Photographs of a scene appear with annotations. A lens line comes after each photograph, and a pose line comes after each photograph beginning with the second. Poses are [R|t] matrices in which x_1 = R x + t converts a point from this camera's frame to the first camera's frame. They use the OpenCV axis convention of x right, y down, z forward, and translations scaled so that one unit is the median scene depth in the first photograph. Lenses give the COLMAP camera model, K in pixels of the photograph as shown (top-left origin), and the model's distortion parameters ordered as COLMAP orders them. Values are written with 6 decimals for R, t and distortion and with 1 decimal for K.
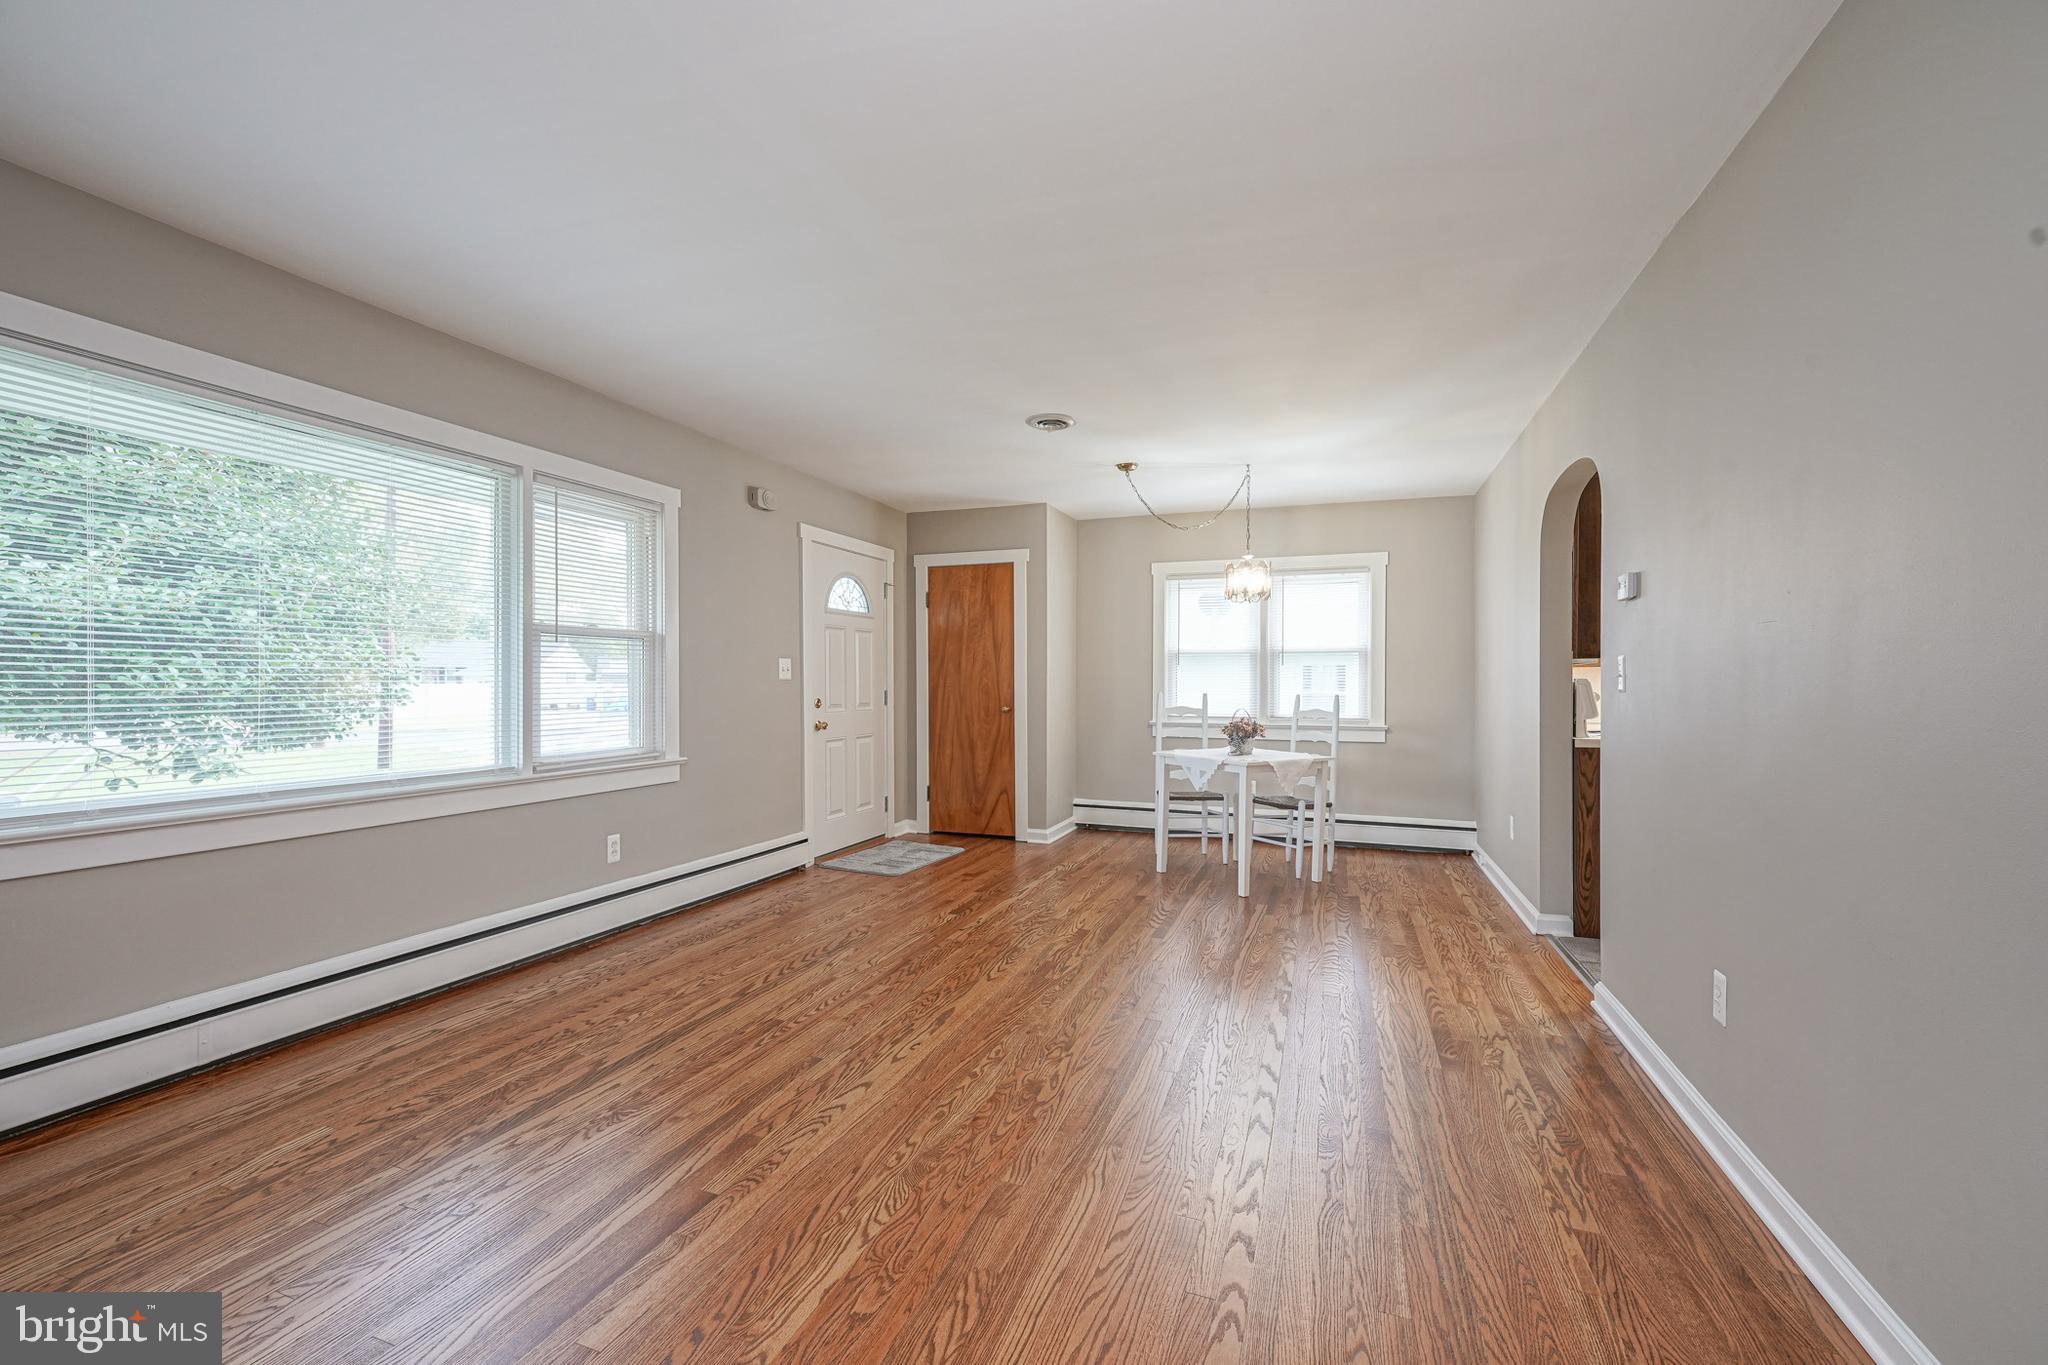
lens RADIAL K [[824.7, 0, 1013.9], [0, 824.7, 677.7], [0, 0, 1]] dist [-0.001745, 0.000543]
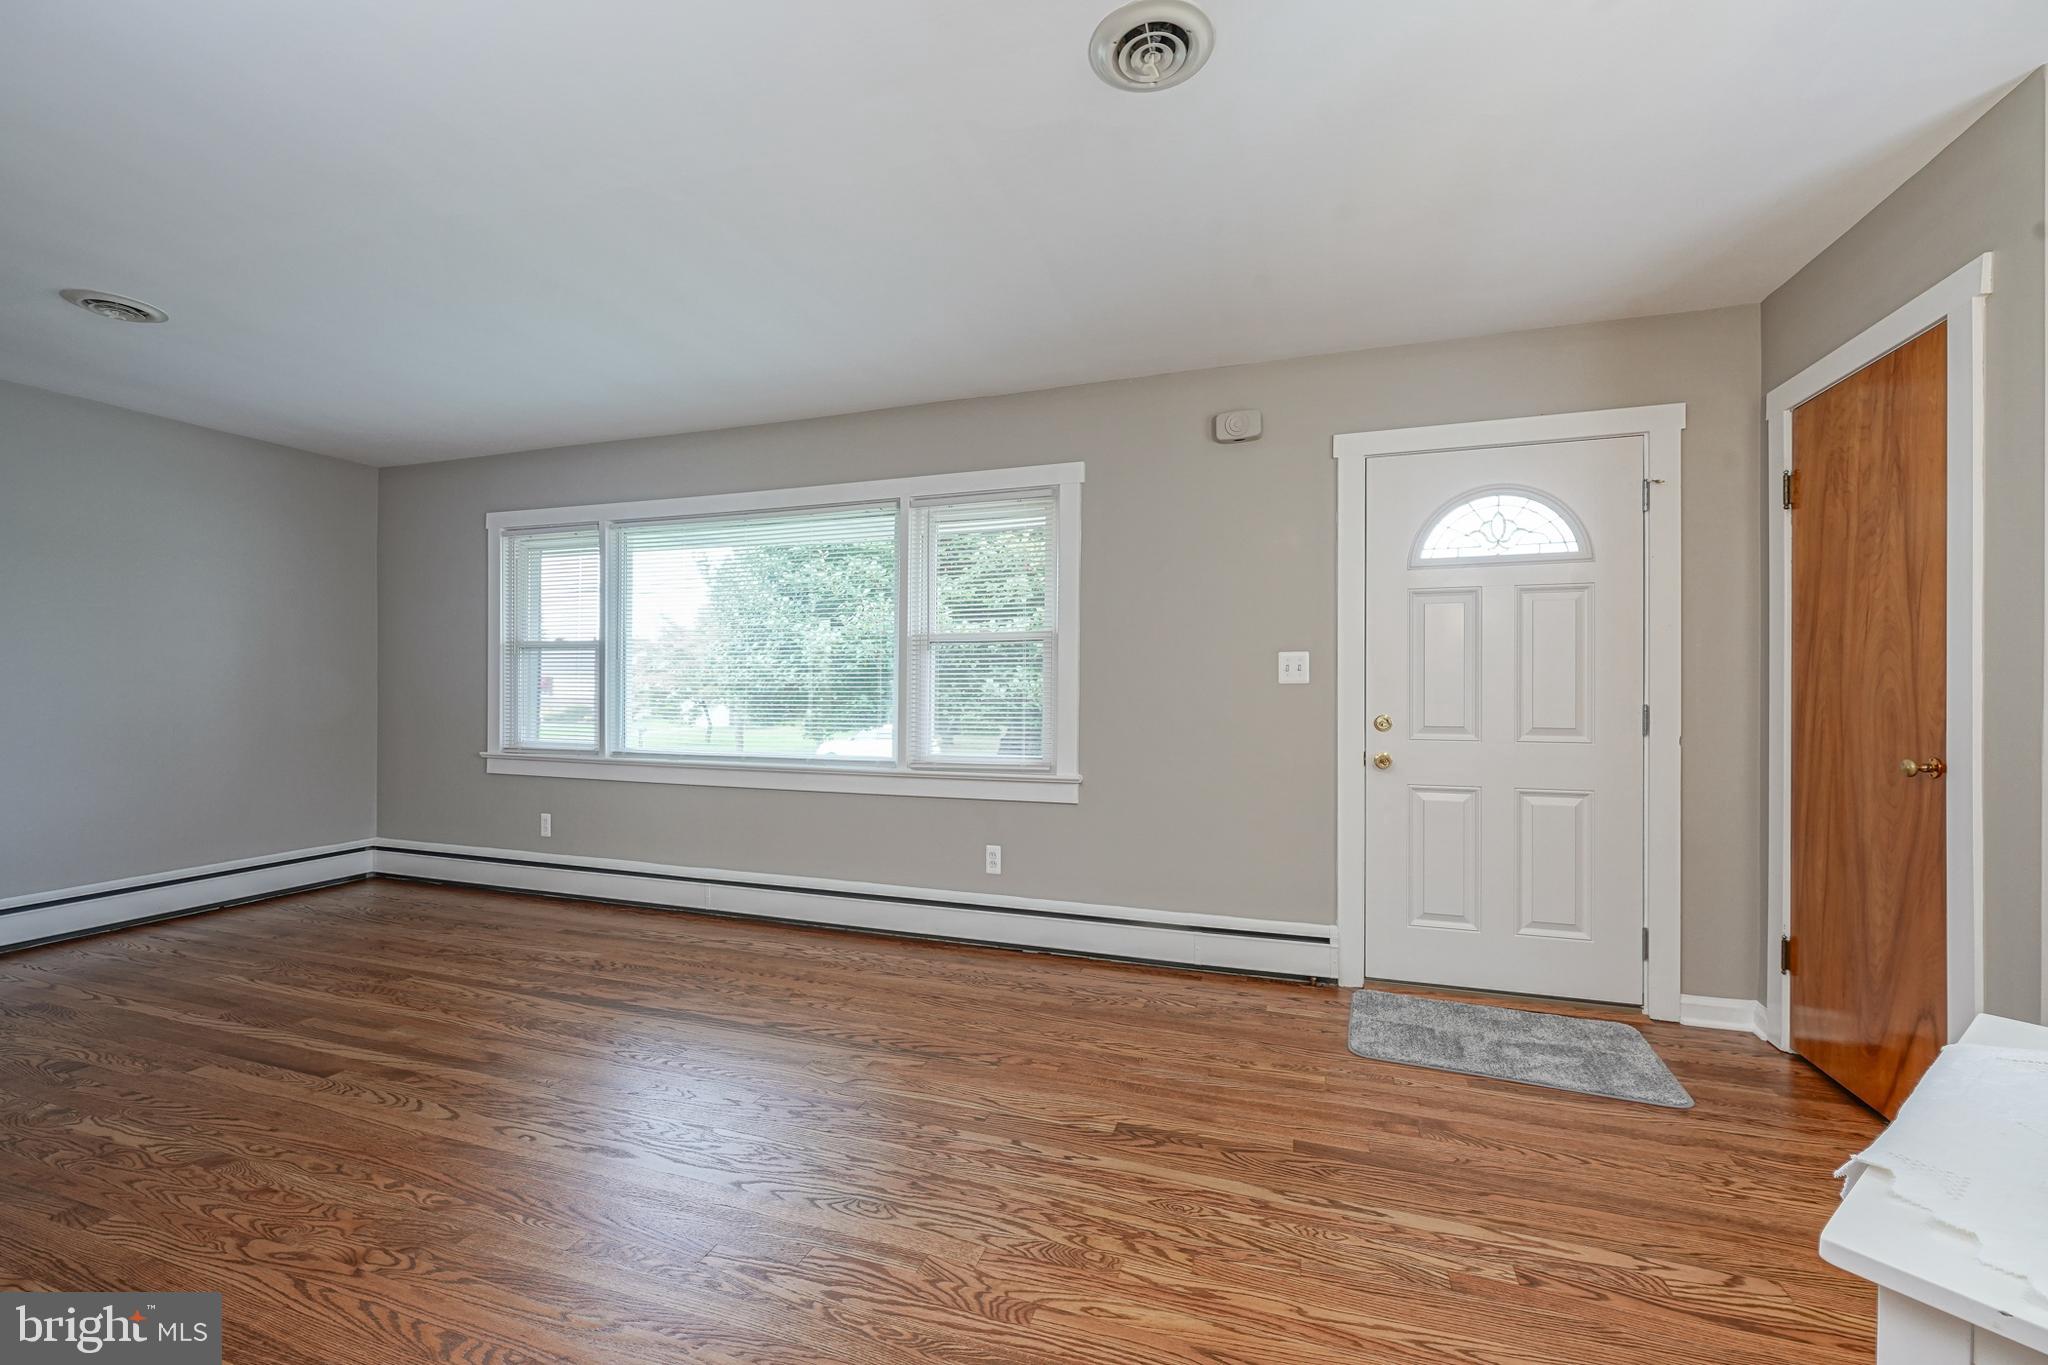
lens RADIAL K [[824.7, 0, 1027.6], [0, 824.7, 686.1], [0, 0, 1]] dist [-0.001745, 0.000543]
pose [[0.047826, -0.004584, -0.998845, 0.492317], [0.005096, 0.999978, -0.004345, 0.007752], [0.998843, -0.004882, 0.047848, 1.006864]]
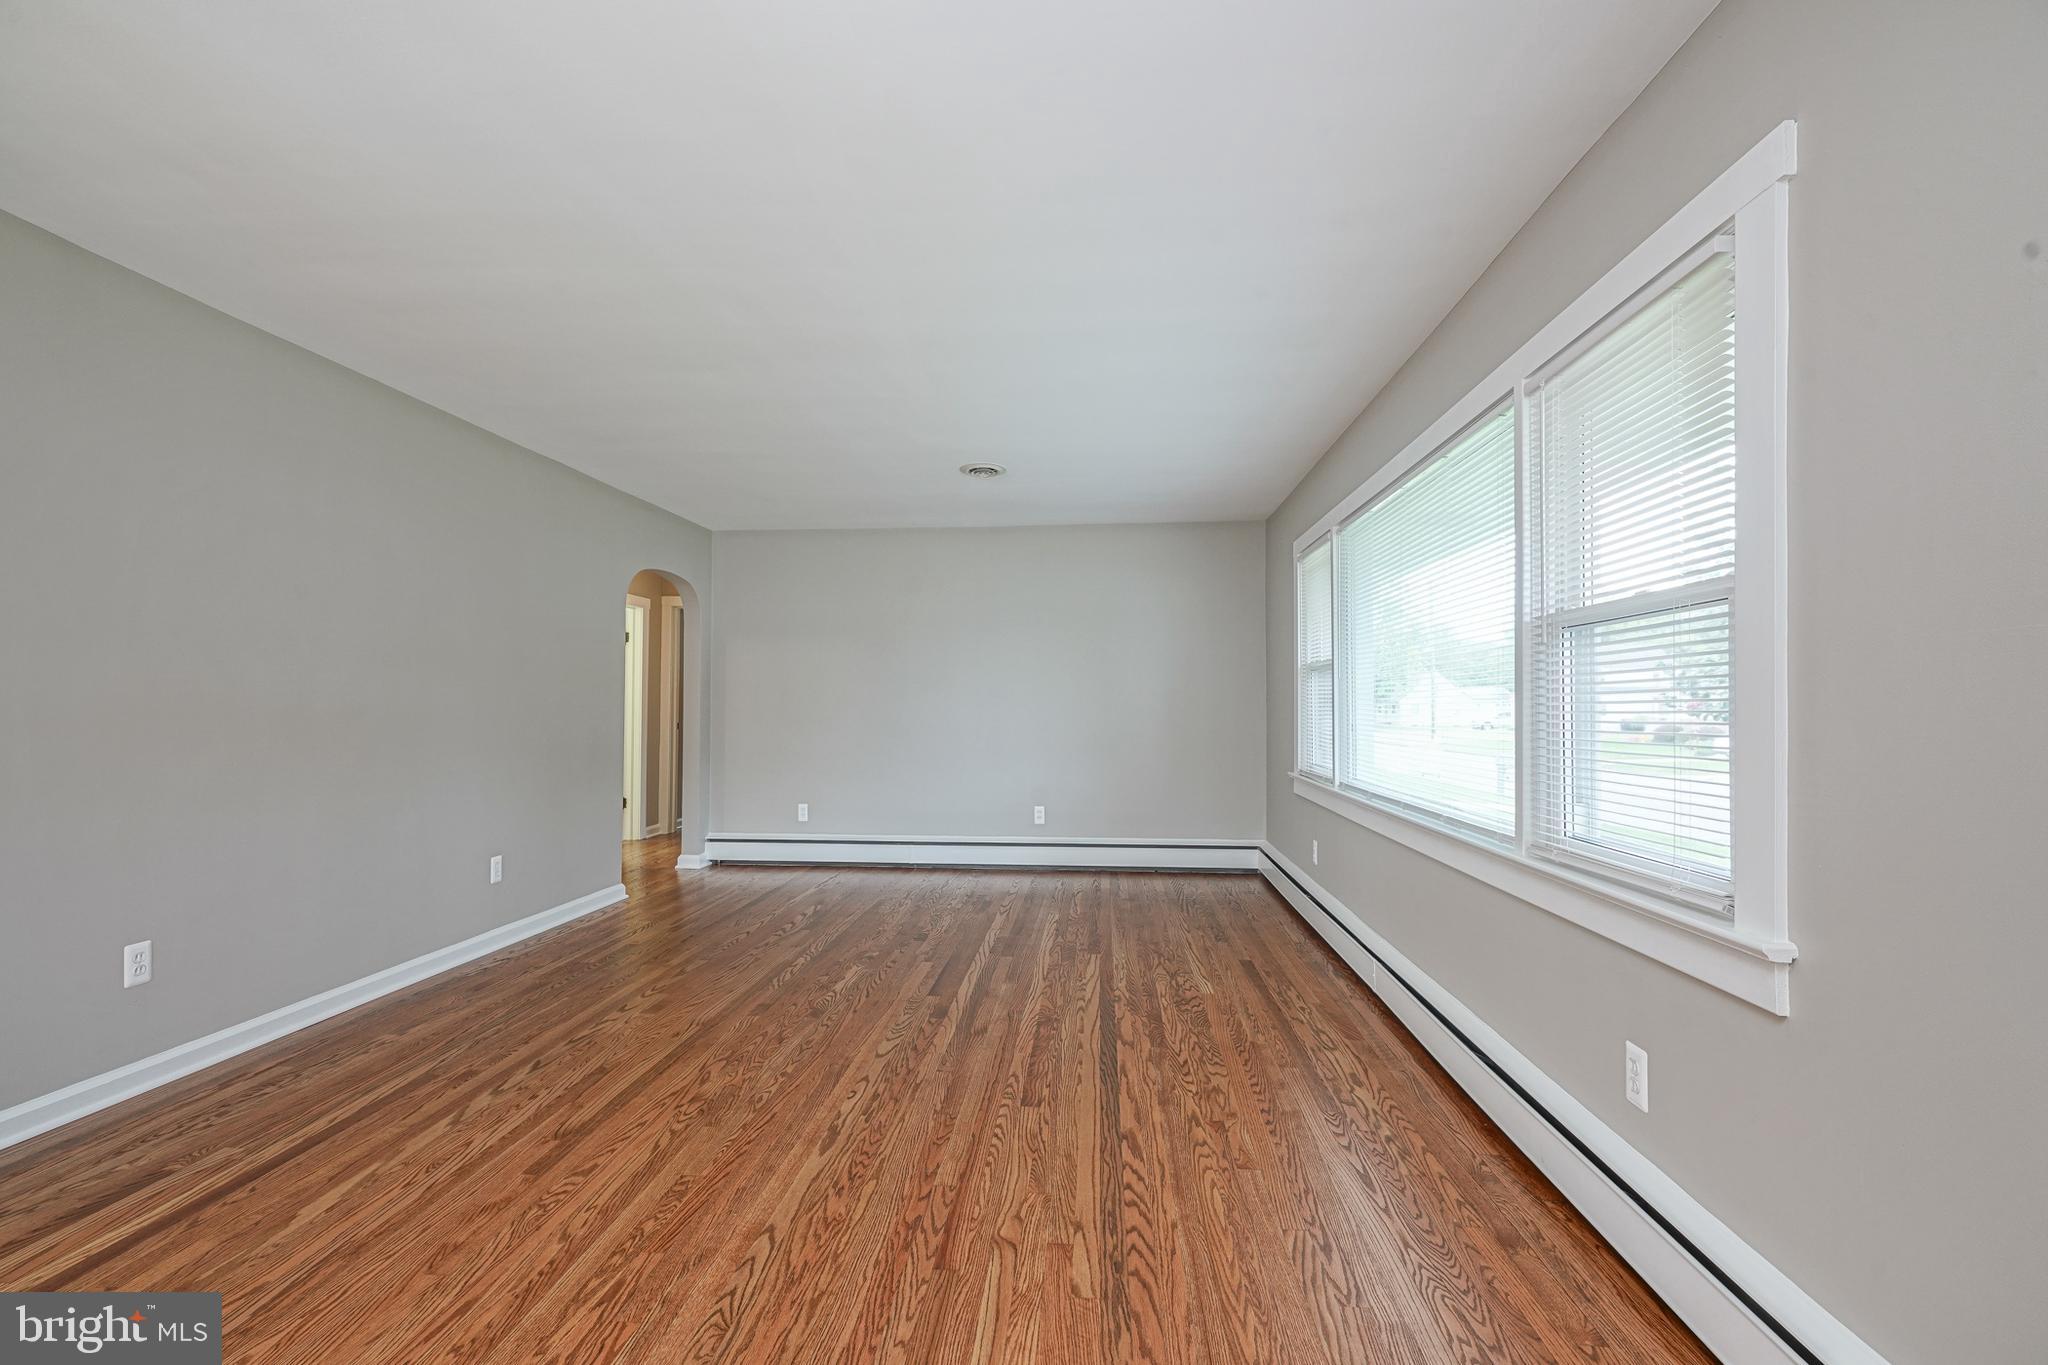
lens RADIAL K [[824.7, 0, 1032.5], [0, 824.7, 697.3], [0, 0, 1]] dist [-0.001745, 0.000543]
pose [[-0.959068, -0.009547, -0.283013, -0.032380], [-0.004823, 0.999837, -0.017386, 0.005566], [0.283133, -0.015309, -0.958958, 1.364855]]
